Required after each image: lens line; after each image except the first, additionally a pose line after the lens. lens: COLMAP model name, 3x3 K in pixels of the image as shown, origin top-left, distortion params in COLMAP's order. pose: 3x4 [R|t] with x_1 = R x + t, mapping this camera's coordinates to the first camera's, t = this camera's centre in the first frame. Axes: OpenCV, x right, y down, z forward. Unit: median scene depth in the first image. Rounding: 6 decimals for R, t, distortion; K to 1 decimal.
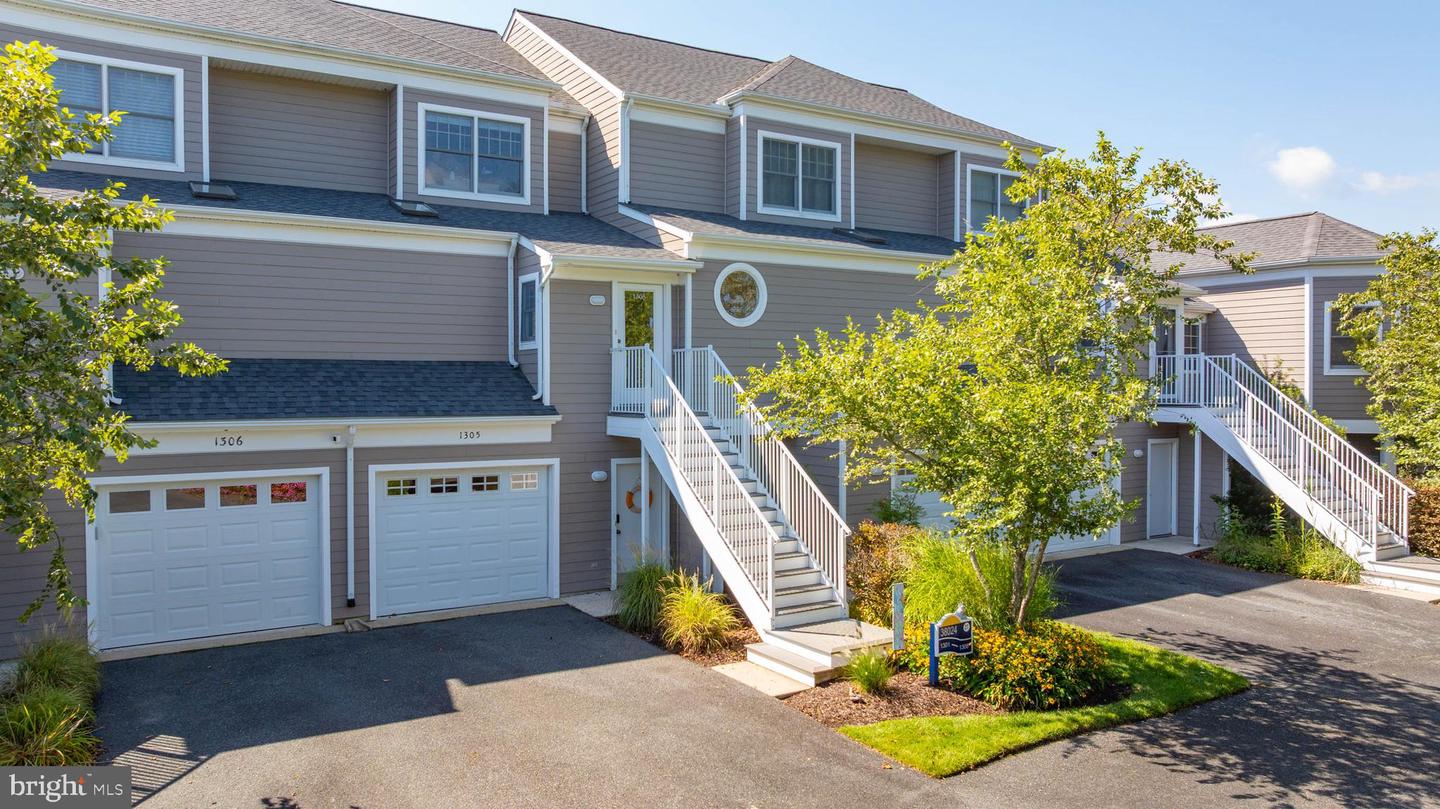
lens RADIAL K [[1019.8, 0, 731.2], [0, 1019.8, 401.8], [0, 0, 1]] dist [-0.042116, 0.040029]
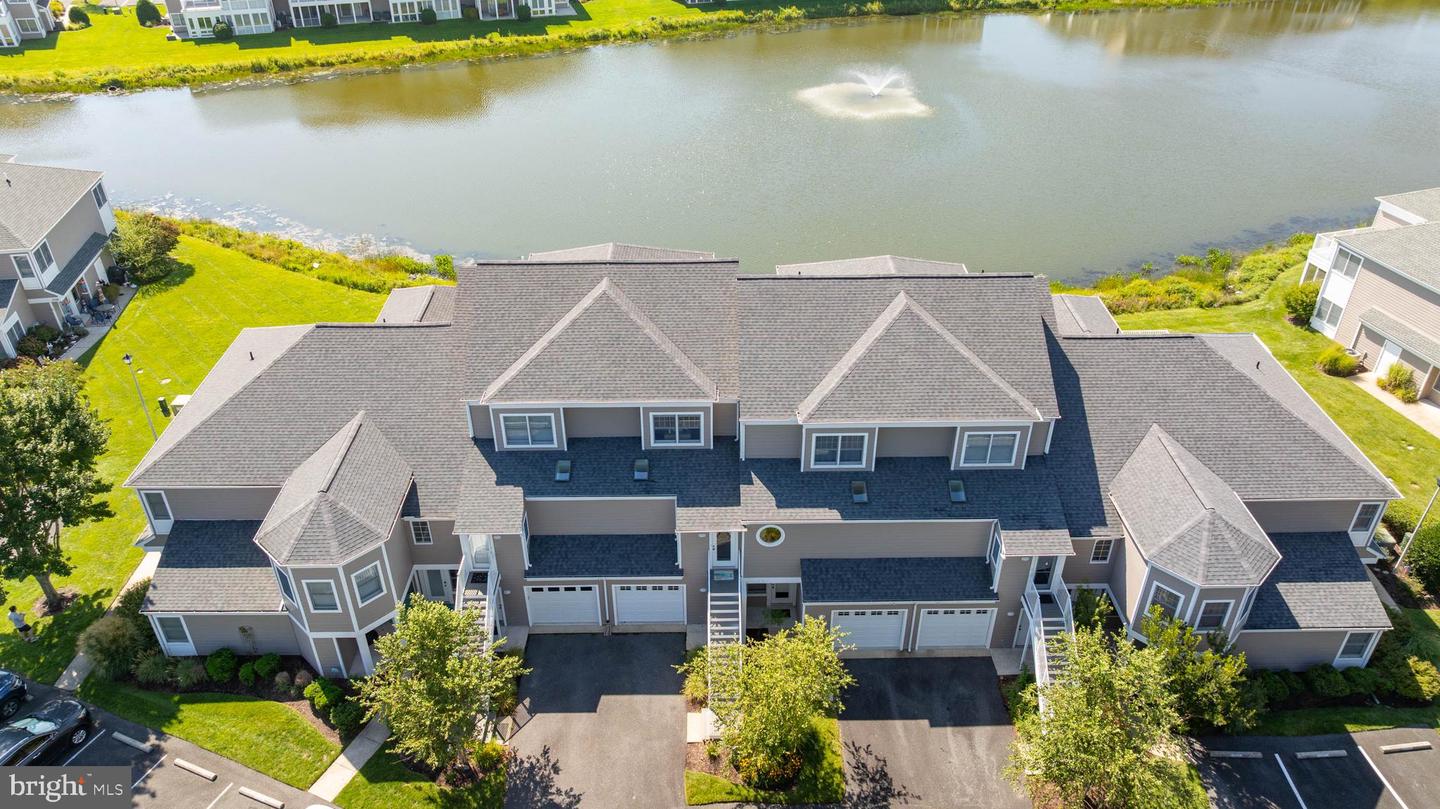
lens RADIAL K [[1019.8, 0, 718.1], [0, 1019.8, 415.5], [0, 0, 1]] dist [-0.042116, 0.040029]
pose [[0.846803, 0.291921, -0.444642, 0.902936], [-0.007565, 0.842466, 0.538697, -1.669009], [0.531852, -0.452806, 0.715611, -0.566113]]
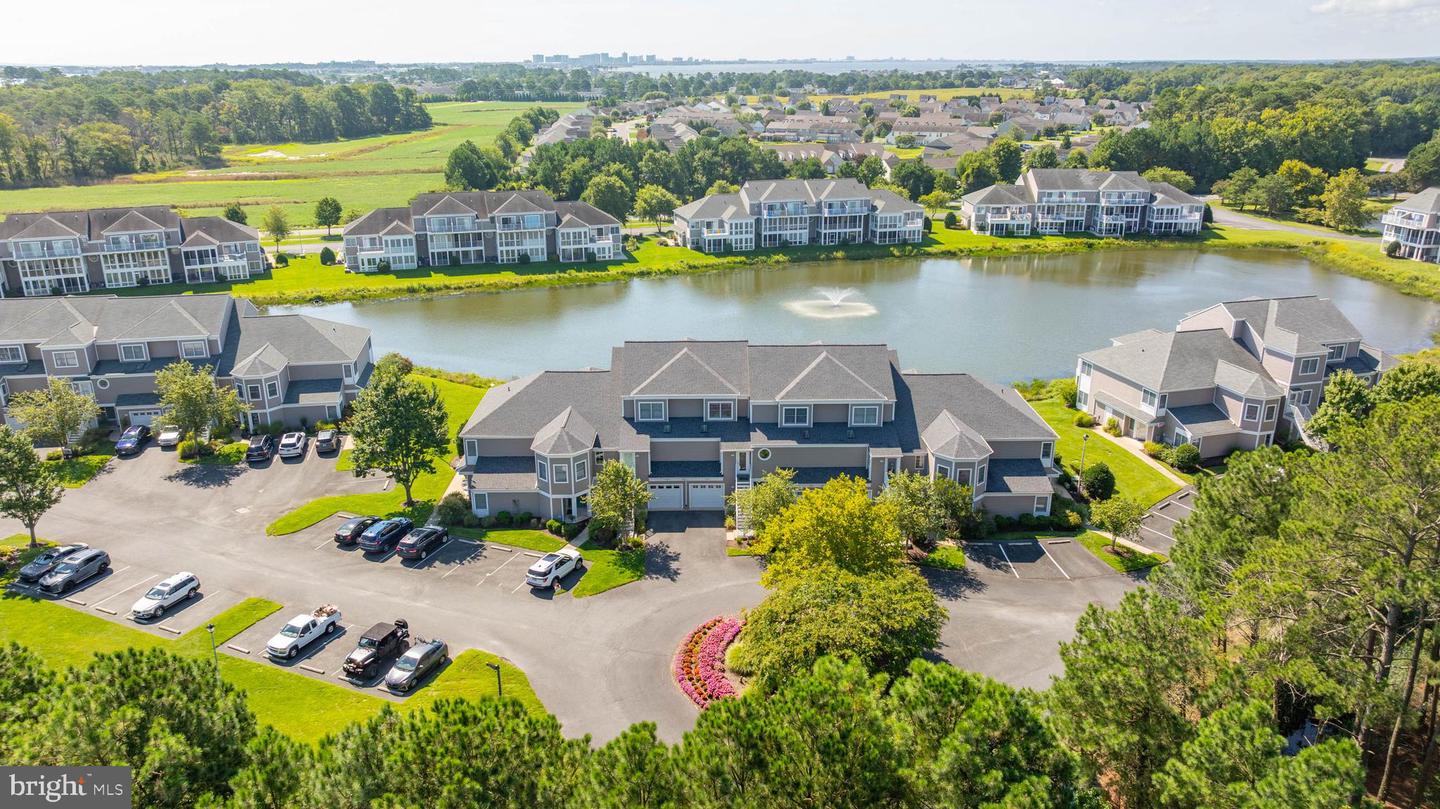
lens RADIAL K [[1019.8, 0, 719.1], [0, 1019.8, 404.3], [0, 0, 1]] dist [-0.042116, 0.040029]
pose [[0.847718, 0.167320, -0.503366, 2.410447], [-0.006716, 0.952258, 0.305222, -1.961832], [0.530404, -0.255361, 0.808370, -3.190820]]
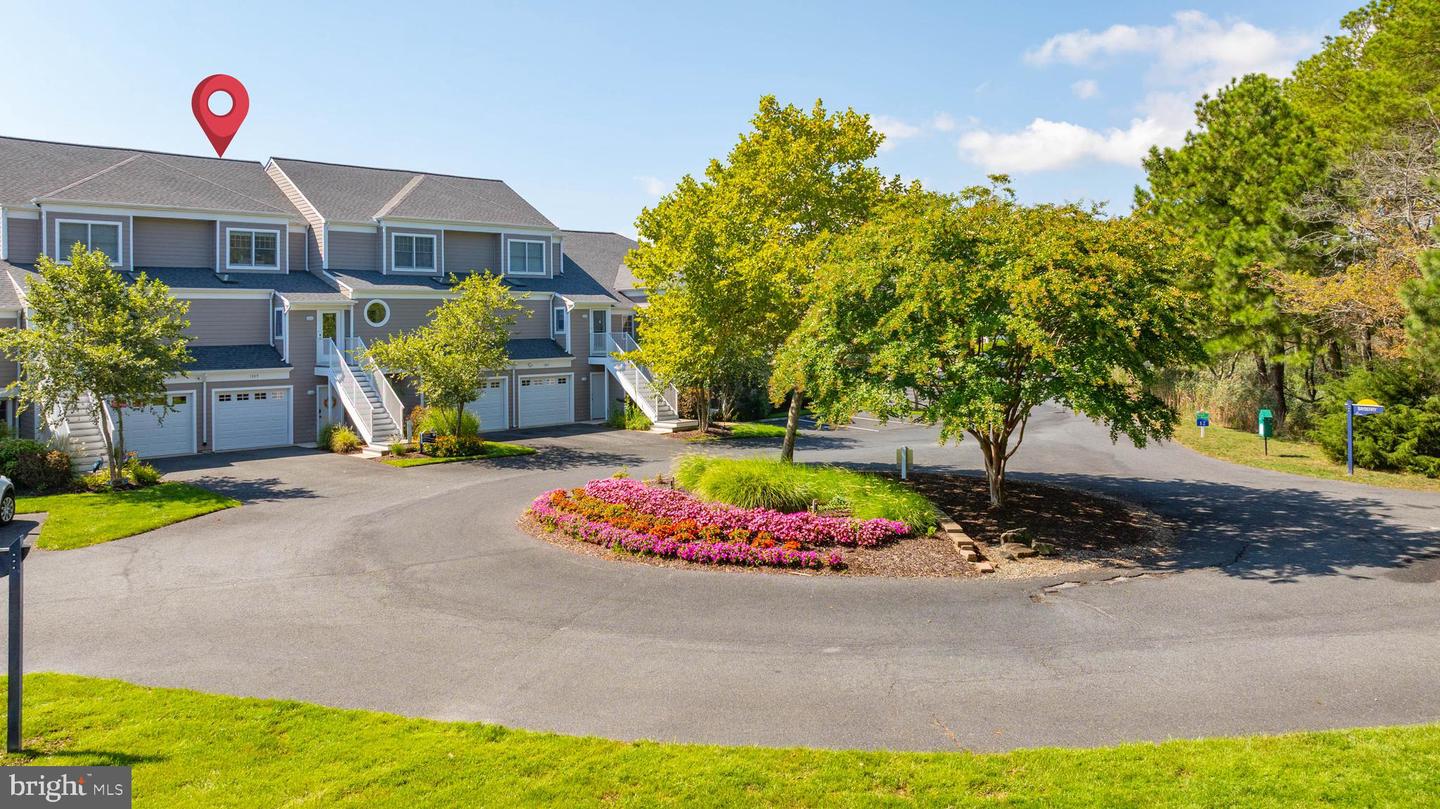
lens RADIAL K [[1019.8, 0, 716.7], [0, 1019.8, 305.5], [0, 0, 1]] dist [-0.042116, 0.040029]
pose [[0.977931, -0.011303, 0.208621, 0.313438], [0.020055, 0.999003, -0.039880, -0.016770], [-0.207962, 0.043184, 0.977183, -1.560368]]
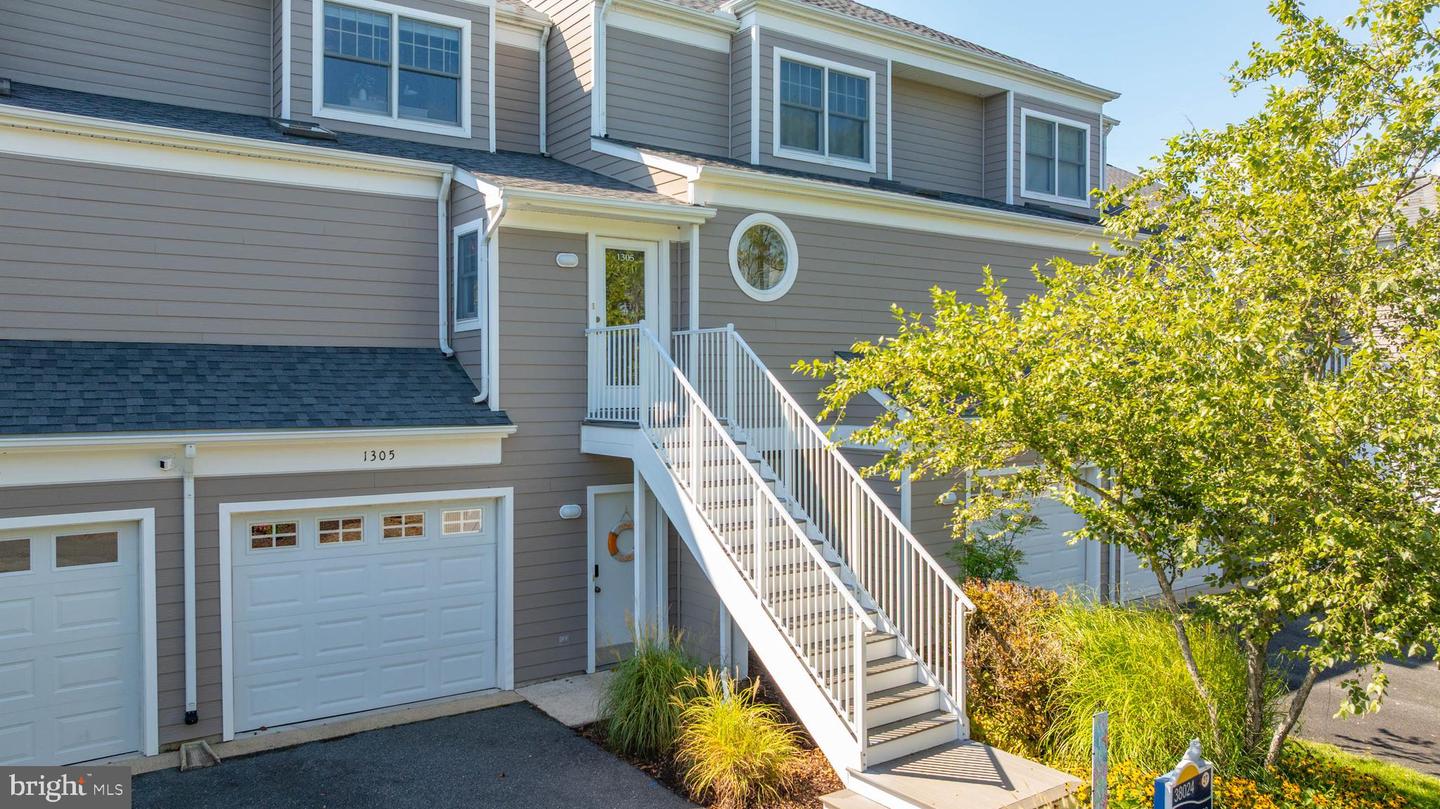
lens RADIAL K [[1019.8, 0, 731.1], [0, 1019.8, 402.9], [0, 0, 1]] dist [-0.042116, 0.040029]
pose [[0.998656, -0.002479, 0.051769, -0.057525], [0.002524, 0.999997, -0.000792, -0.000790], [-0.051767, 0.000922, 0.998659, 0.307725]]
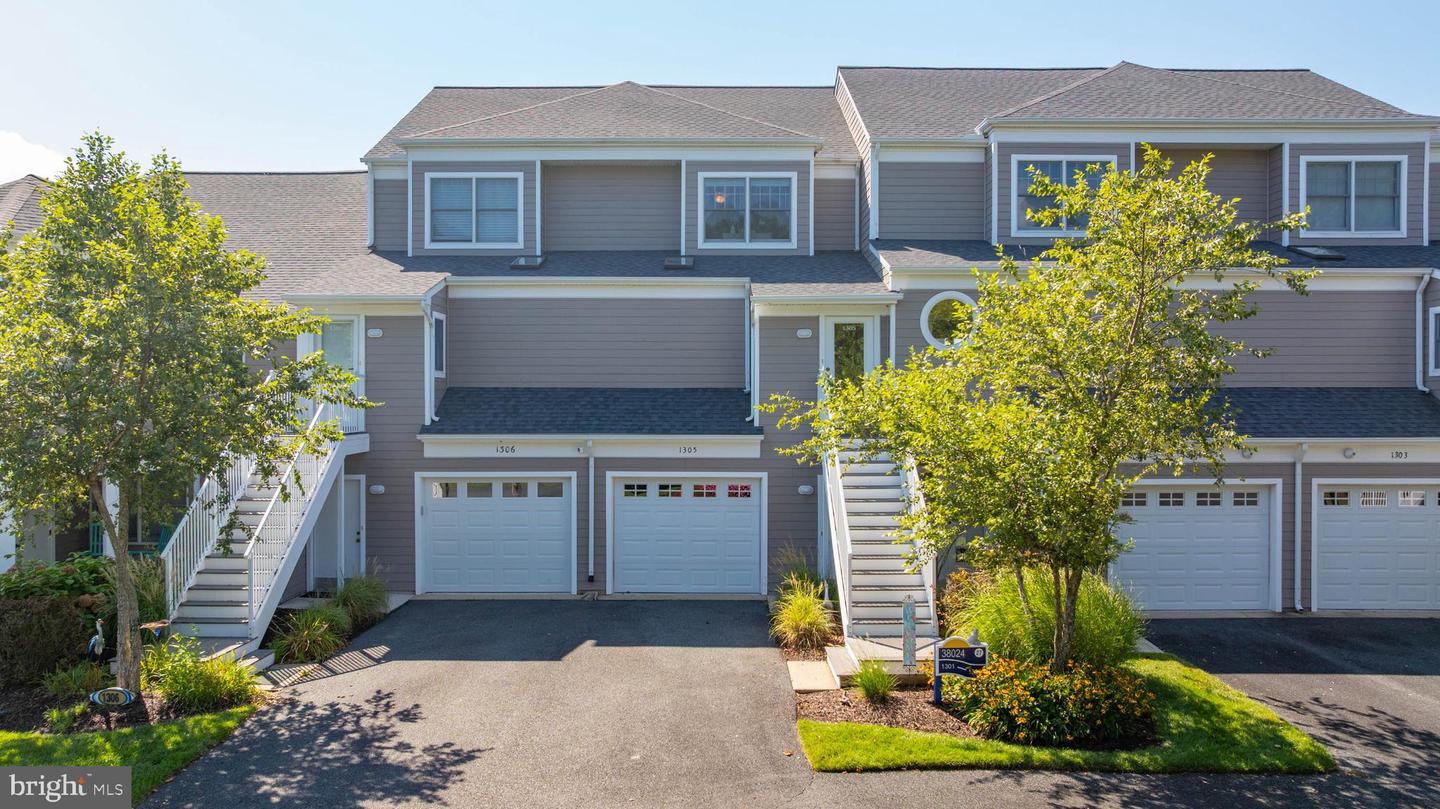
lens RADIAL K [[1019.8, 0, 712.0], [0, 1019.8, 405.5], [0, 0, 1]] dist [-0.042116, 0.040029]
pose [[0.838507, 0.004644, -0.544871, 0.410185], [-0.011762, 0.999885, -0.009579, -0.008441], [0.544764, 0.014440, 0.838465, 0.003344]]
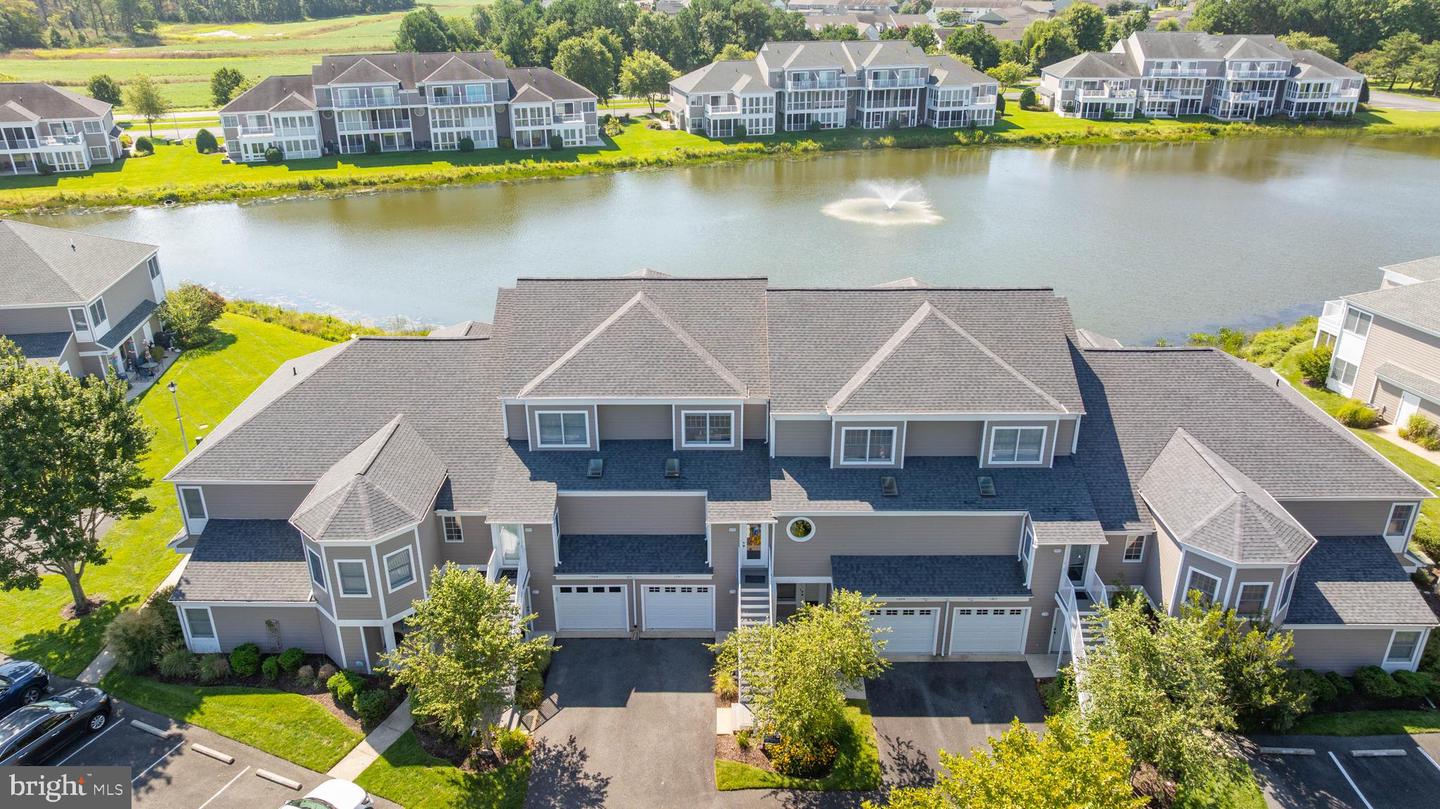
lens RADIAL K [[1019.8, 0, 717.4], [0, 1019.8, 404.3], [0, 0, 1]] dist [-0.042116, 0.040029]
pose [[0.838021, 0.218537, -0.499962, 0.996031], [-0.006290, 0.920097, 0.391639, -1.345416], [0.545601, -0.325058, 0.772436, -0.783265]]
